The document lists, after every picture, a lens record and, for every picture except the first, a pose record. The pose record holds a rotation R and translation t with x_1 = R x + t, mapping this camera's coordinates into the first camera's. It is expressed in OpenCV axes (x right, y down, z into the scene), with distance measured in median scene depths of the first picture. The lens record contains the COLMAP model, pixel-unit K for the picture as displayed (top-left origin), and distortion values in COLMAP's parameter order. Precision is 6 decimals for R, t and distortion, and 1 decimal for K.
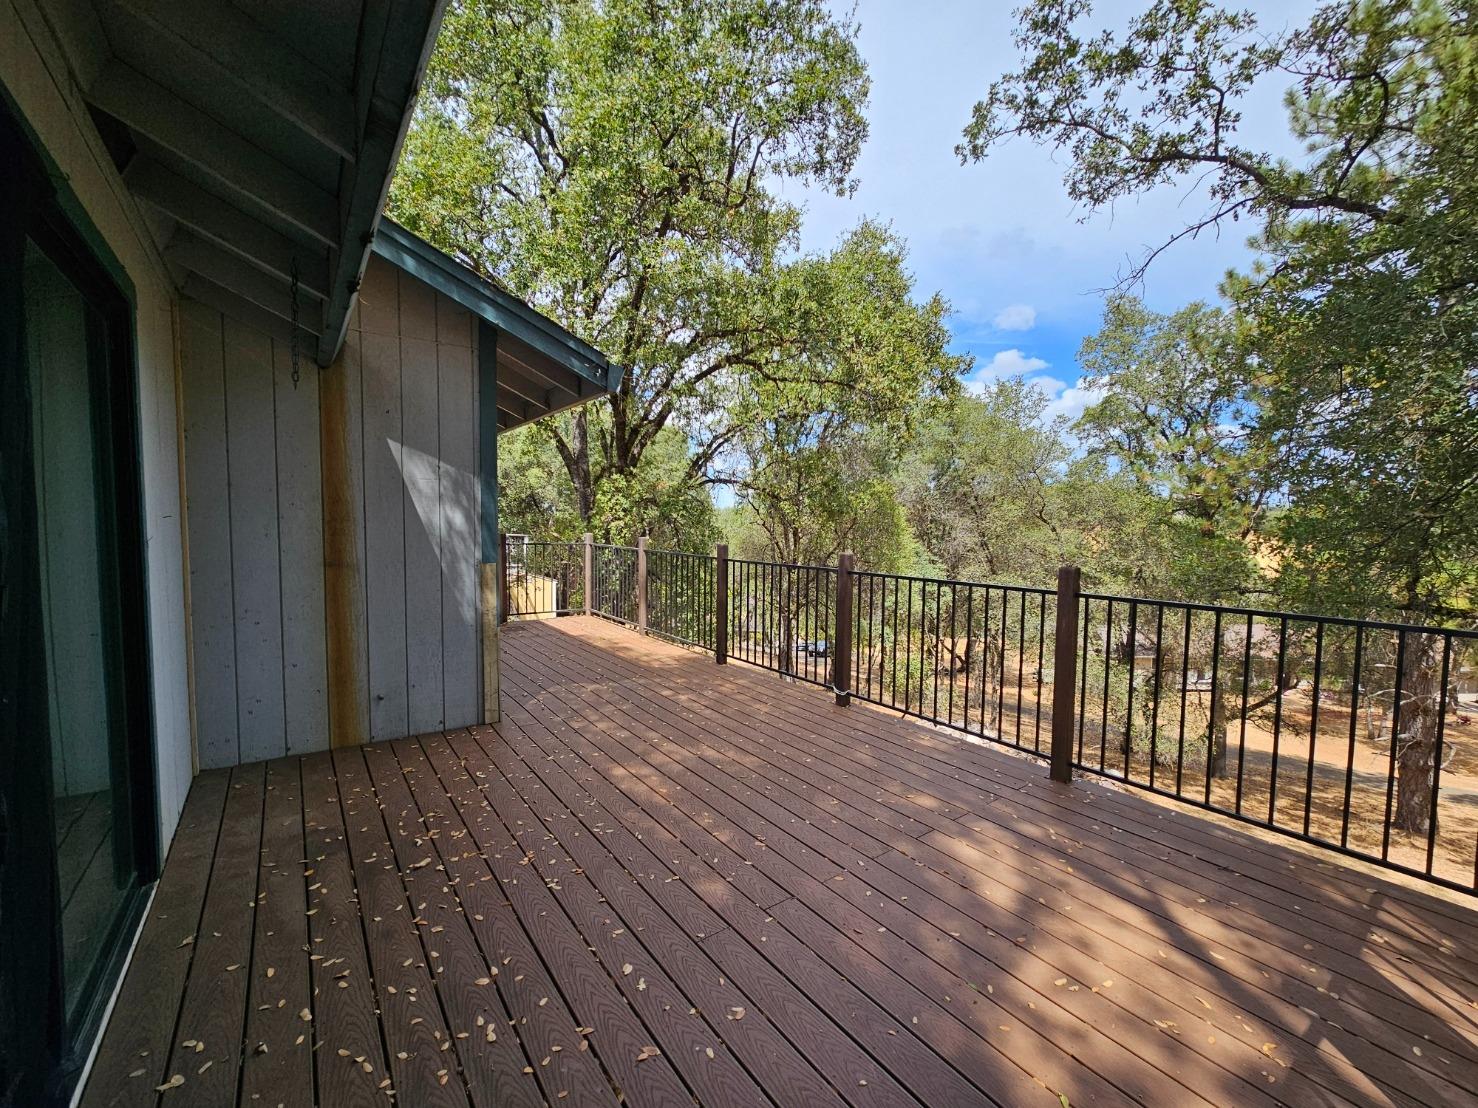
lens RADIAL K [[596.5, 0, 739.0], [0, 596.5, 554.0], [0, 0, 1]] dist [0.000076, 0.000001]
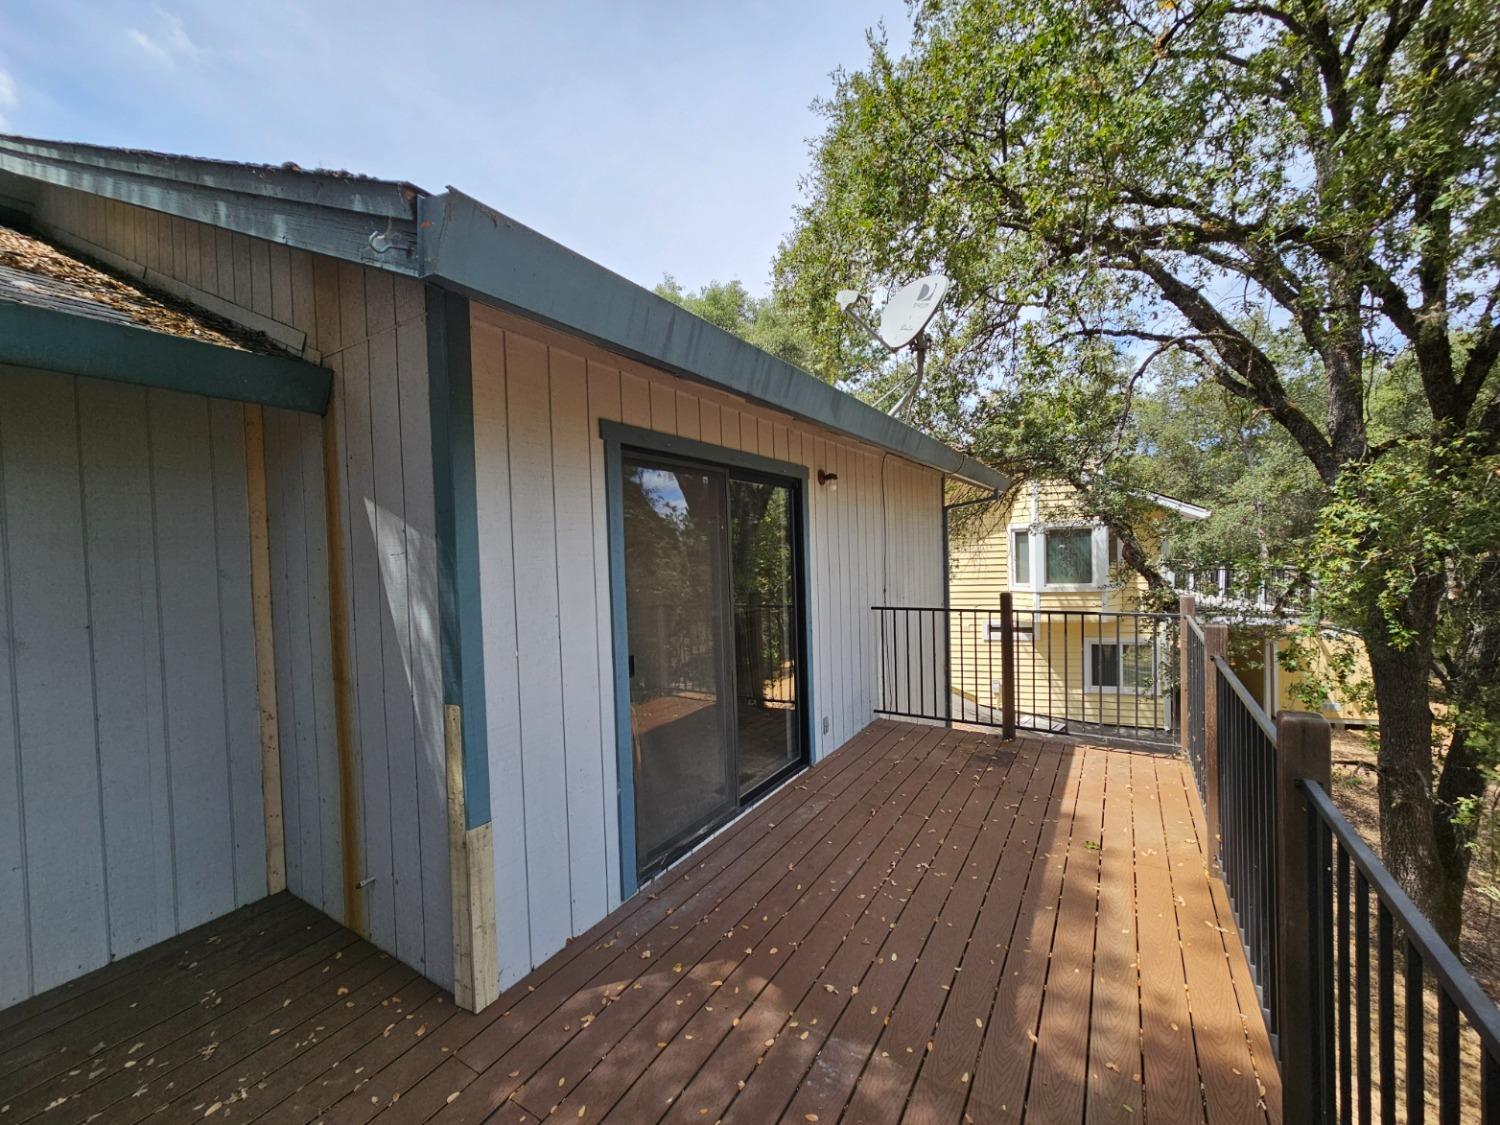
lens RADIAL K [[608.4, 0, 750.0], [0, 608.4, 562.5], [0, 0, 1]] dist [0.000177, -0.000008]
pose [[0.366687, -0.008105, -0.930309, 0.164548], [-0.014078, 0.999799, -0.014259, -0.096991], [0.930238, 0.018325, 0.366499, 0.936838]]
